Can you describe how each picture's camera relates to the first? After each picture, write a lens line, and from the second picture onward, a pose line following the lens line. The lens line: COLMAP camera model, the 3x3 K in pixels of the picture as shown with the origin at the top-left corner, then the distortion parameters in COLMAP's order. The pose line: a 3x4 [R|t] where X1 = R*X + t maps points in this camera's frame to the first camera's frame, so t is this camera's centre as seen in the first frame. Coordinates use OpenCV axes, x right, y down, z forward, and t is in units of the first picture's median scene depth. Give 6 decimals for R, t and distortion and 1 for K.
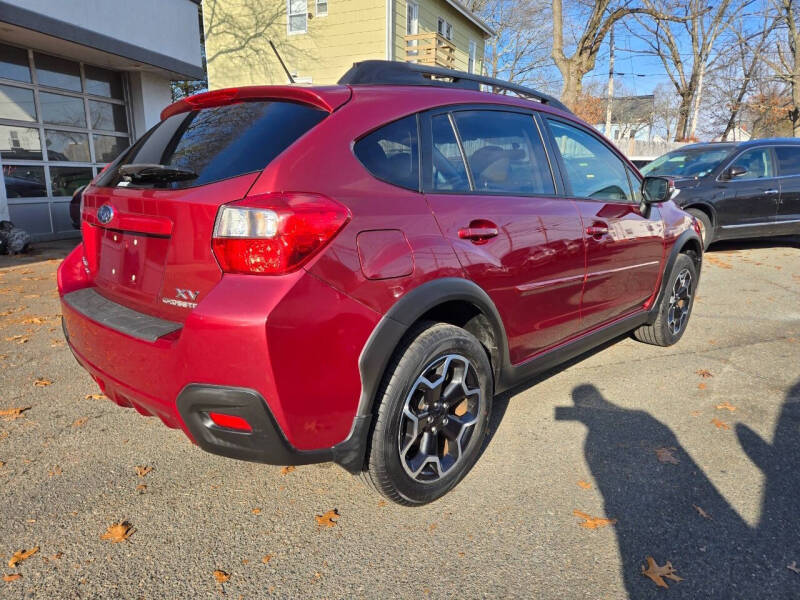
lens RADIAL K [[531.9, 0, 400.0], [0, 531.9, 300.0], [0, 0, 1]] dist [0.067127, -0.048957]
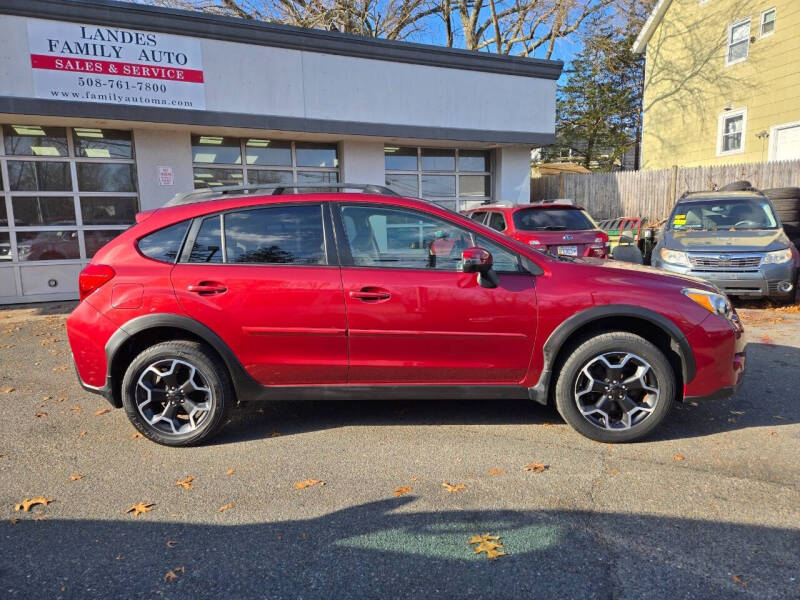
lens RADIAL K [[532.7, 0, 404.8], [0, 532.7, 297.8], [0, 0, 1]] dist [0.067782, -0.049961]
pose [[0.646664, 0.075884, -0.758991, 0.935281], [-0.135170, 0.990691, -0.016117, -0.083592], [0.750703, 0.113015, 0.650902, 0.204851]]
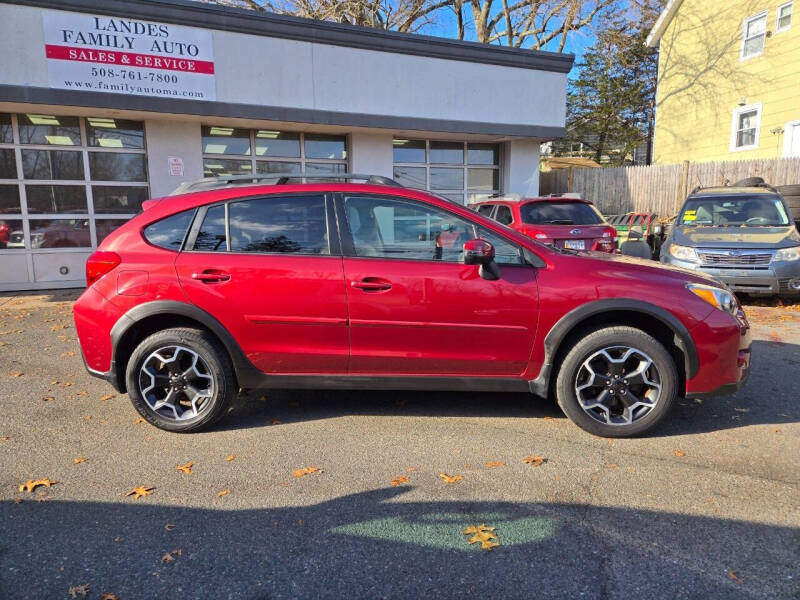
lens RADIAL K [[533.0, 0, 401.7], [0, 533.0, 291.9], [0, 0, 1]] dist [0.064802, -0.046970]
pose [[0.629447, 0.086793, -0.772181, 0.943359], [-0.150348, 0.988567, -0.011443, -0.081301], [0.762359, 0.123298, 0.635300, 0.212259]]
